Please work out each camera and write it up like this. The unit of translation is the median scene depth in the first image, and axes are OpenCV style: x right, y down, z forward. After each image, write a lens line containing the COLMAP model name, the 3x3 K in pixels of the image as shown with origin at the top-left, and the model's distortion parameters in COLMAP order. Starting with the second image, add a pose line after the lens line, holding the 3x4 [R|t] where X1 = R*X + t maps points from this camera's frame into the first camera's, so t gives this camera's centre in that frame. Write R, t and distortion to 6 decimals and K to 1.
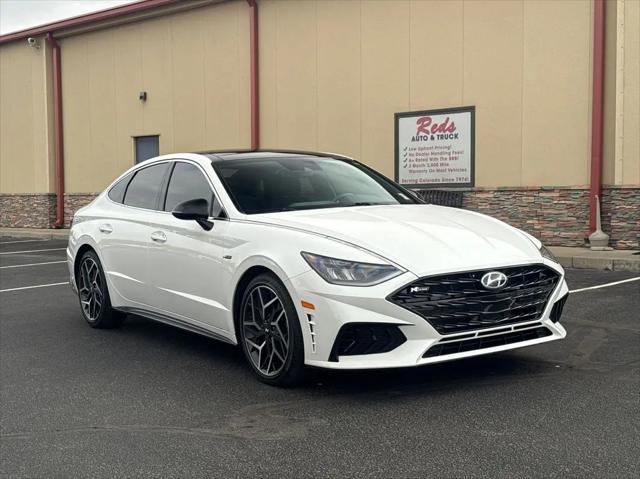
lens RADIAL K [[886.4, 0, 317.4], [0, 886.4, 240.9], [0, 0, 1]] dist [0.128099, 0.000000]
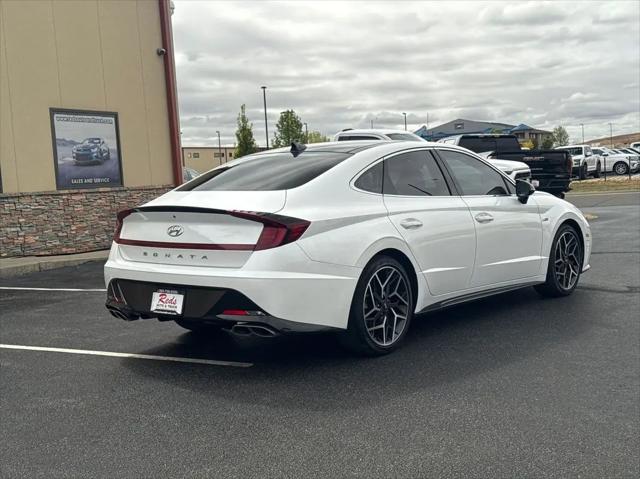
lens RADIAL K [[886.4, 0, 323.9], [0, 886.4, 237.3], [0, 0, 1]] dist [0.128099, 0.000000]
pose [[-0.286445, -0.042071, 0.957172, -0.524524], [0.108127, 0.991233, 0.075927, -0.038263], [-0.951976, 0.125245, -0.279385, 0.672963]]
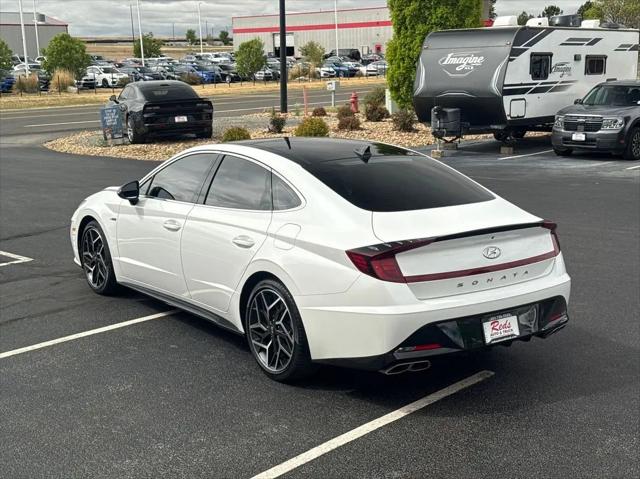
lens RADIAL K [[886.4, 0, 327.4], [0, 886.4, 244.4], [0, 0, 1]] dist [0.128099, 0.000000]
pose [[-0.999060, 0.037206, -0.022250, -0.046627], [0.030280, 0.966198, 0.256018, -0.118983], [0.031024, 0.255104, -0.966416, 0.982258]]
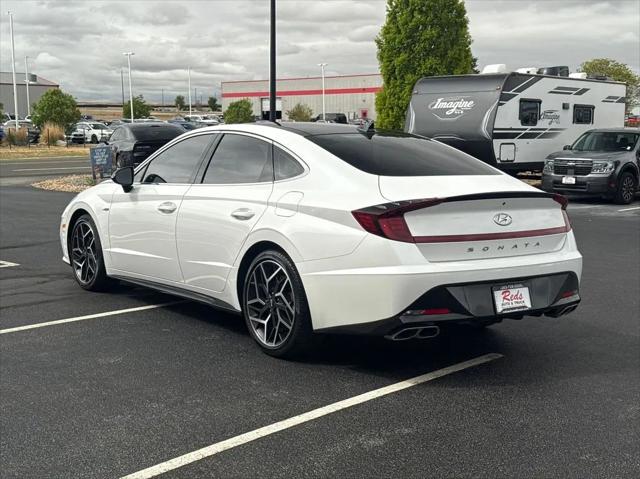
lens RADIAL K [[886.4, 0, 318.2], [0, 886.4, 240.4], [0, 0, 1]] dist [0.128099, 0.000000]
pose [[-0.999280, 0.019405, -0.032601, -0.037508], [0.013218, 0.983532, 0.180252, -0.075464], [0.035562, 0.179692, -0.983080, 0.976366]]
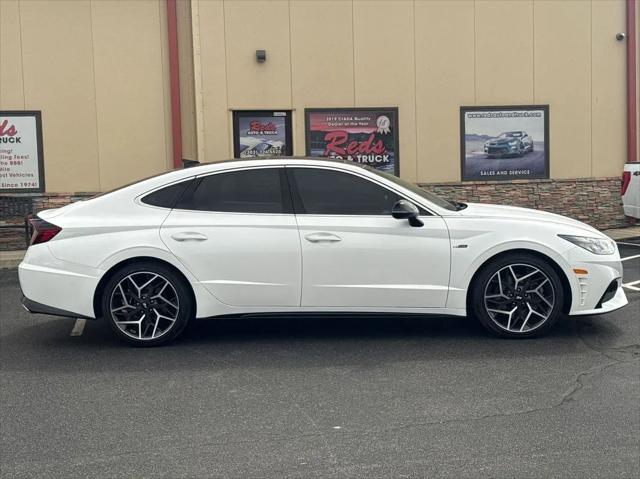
lens RADIAL K [[886.4, 0, 320.2], [0, 886.4, 240.6], [0, 0, 1]] dist [0.128099, 0.000000]
pose [[0.578711, -0.058449, 0.813435, -0.471471], [0.064321, 0.997593, 0.025920, -0.013168], [-0.812992, 0.037321, 0.581078, 0.172897]]
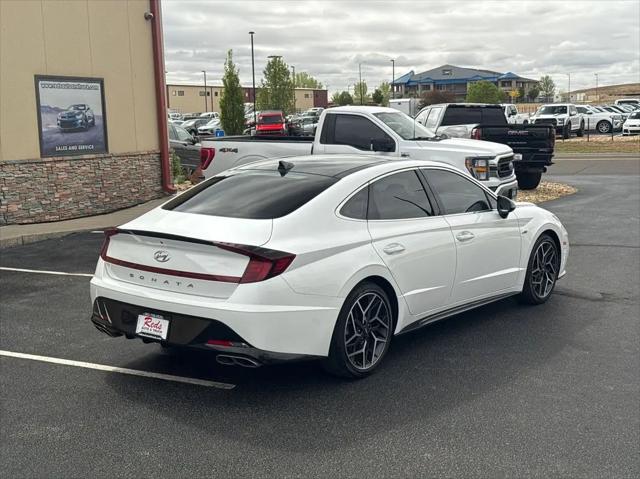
lens RADIAL K [[886.4, 0, 333.7], [0, 886.4, 223.6], [0, 0, 1]] dist [0.128099, 0.000000]
pose [[-0.312374, -0.099365, 0.944748, -0.530244], [0.074483, 0.988891, 0.128635, -0.079113], [-0.947035, 0.110550, -0.301503, 0.671417]]
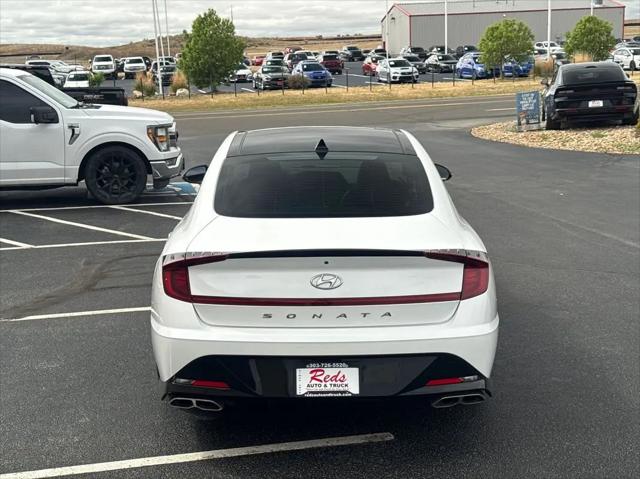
lens RADIAL K [[886.4, 0, 320.6], [0, 886.4, 238.7], [0, 0, 1]] dist [0.128099, 0.000000]
pose [[-0.830140, -0.071985, 0.552888, -0.281063], [0.072314, 0.969354, 0.234785, -0.099690], [-0.552846, 0.234886, -0.799494, 0.853859]]
